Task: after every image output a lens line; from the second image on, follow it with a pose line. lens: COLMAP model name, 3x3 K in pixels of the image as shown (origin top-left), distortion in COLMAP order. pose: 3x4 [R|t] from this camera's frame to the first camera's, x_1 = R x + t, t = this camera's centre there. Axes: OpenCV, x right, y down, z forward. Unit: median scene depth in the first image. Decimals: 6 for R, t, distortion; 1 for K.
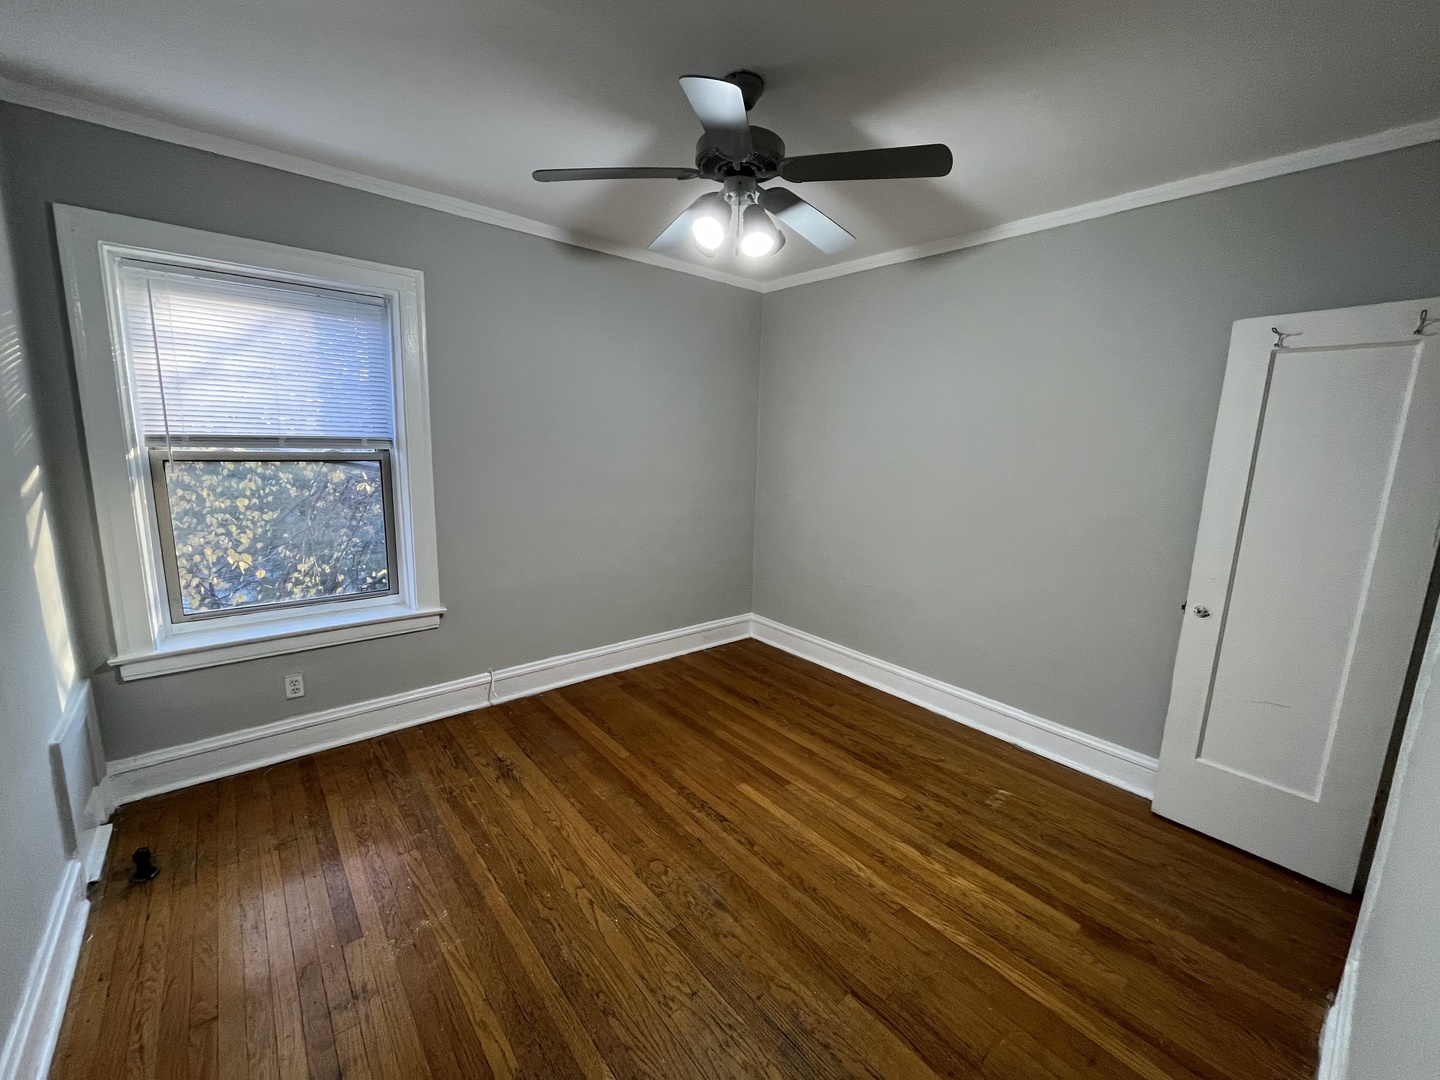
lens RADIAL K [[579.6, 0, 714.4], [0, 579.6, 538.2], [0, 0, 1]] dist [-0.002834, -0.000603]
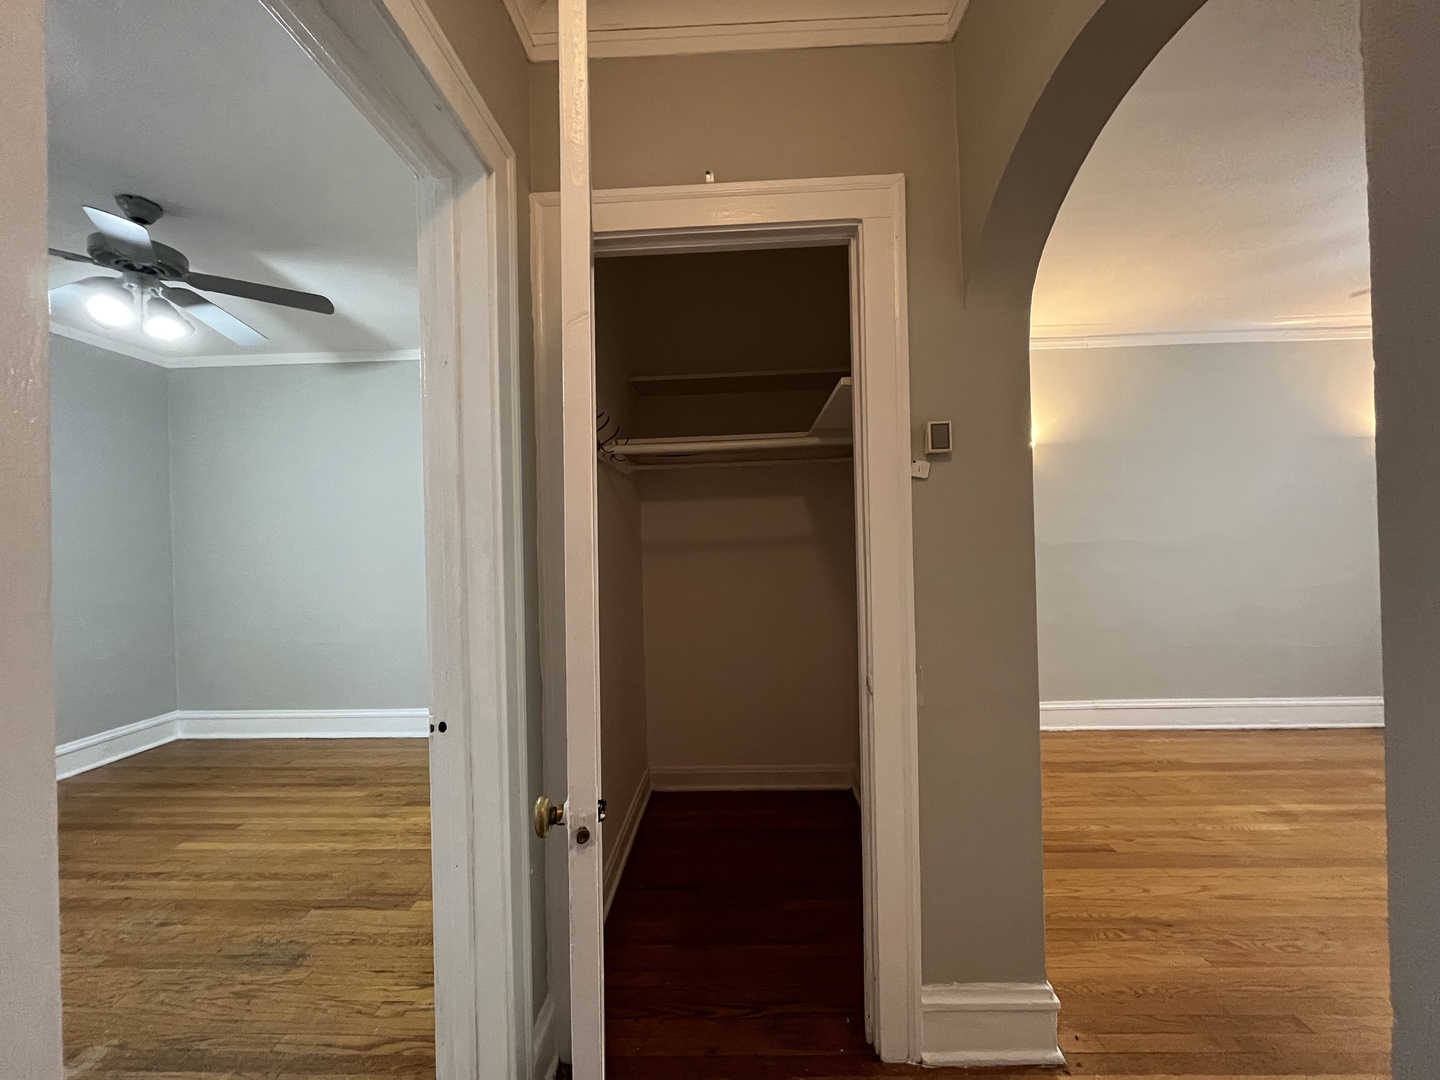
lens RADIAL K [[579.6, 0, 714.4], [0, 579.6, 538.2], [0, 0, 1]] dist [-0.002834, -0.000603]
pose [[0.670648, -0.042868, 0.740536, -0.055838], [0.172242, 0.980042, -0.099254, 0.201501], [-0.721501, 0.194115, 0.664647, -0.456095]]
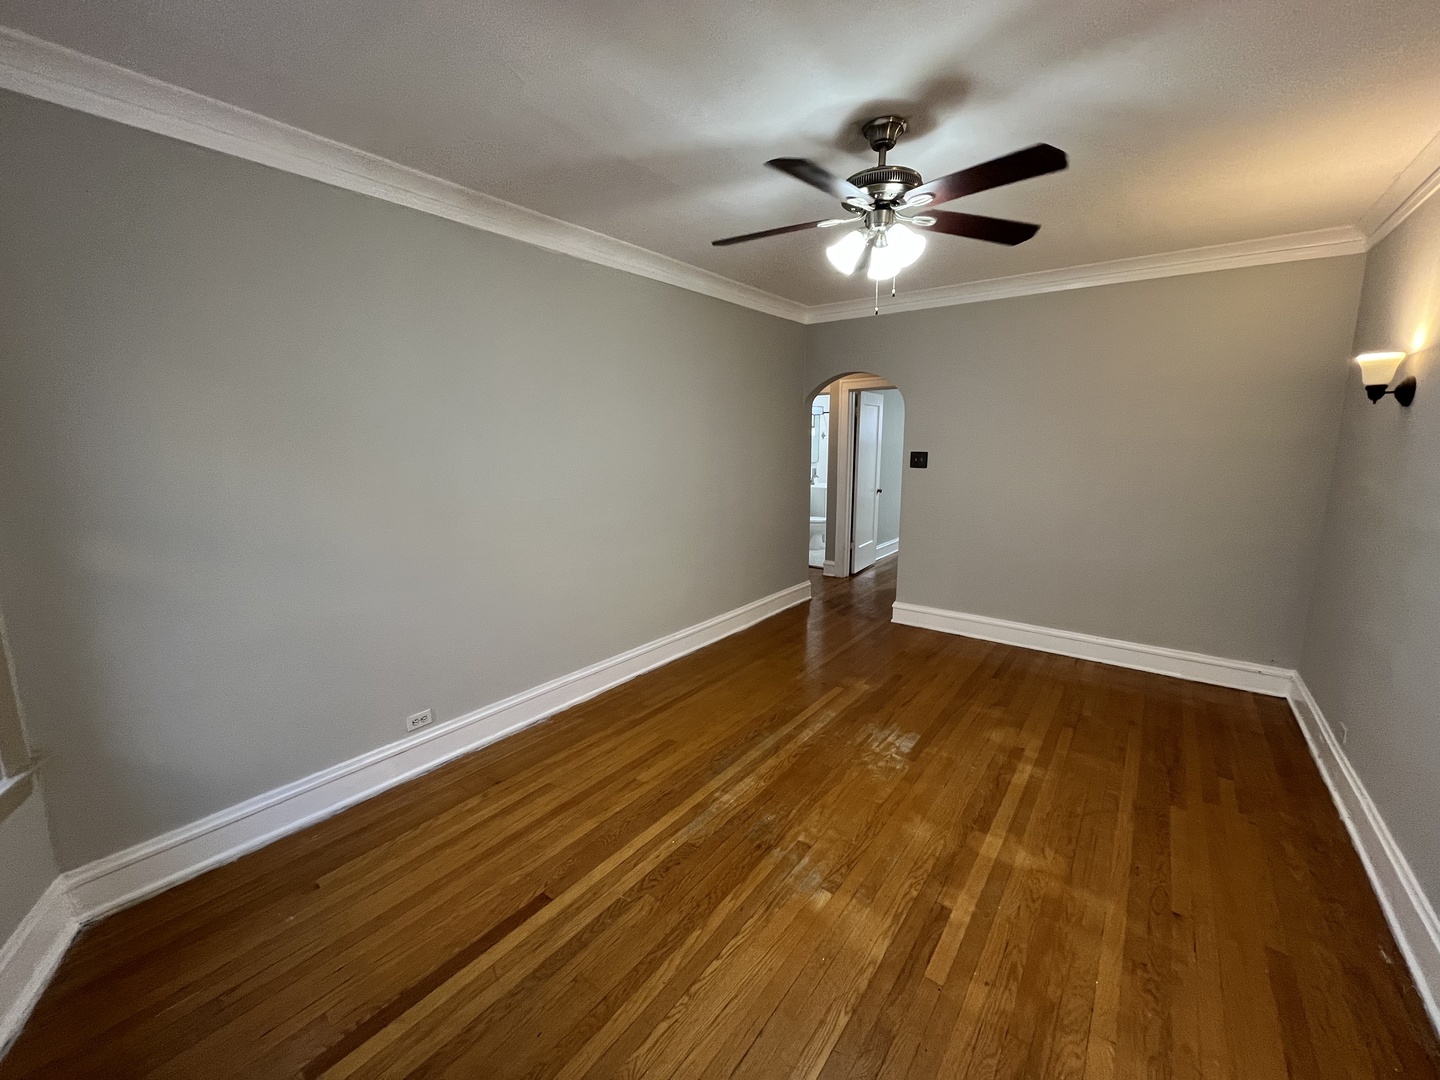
lens RADIAL K [[579.6, 0, 714.4], [0, 579.6, 538.2], [0, 0, 1]] dist [-0.002834, -0.000603]
pose [[0.214497, 0.137770, -0.966959, 2.591987], [-0.159015, 0.981719, 0.104599, 0.329946], [0.963694, 0.131325, 0.232483, -1.407770]]
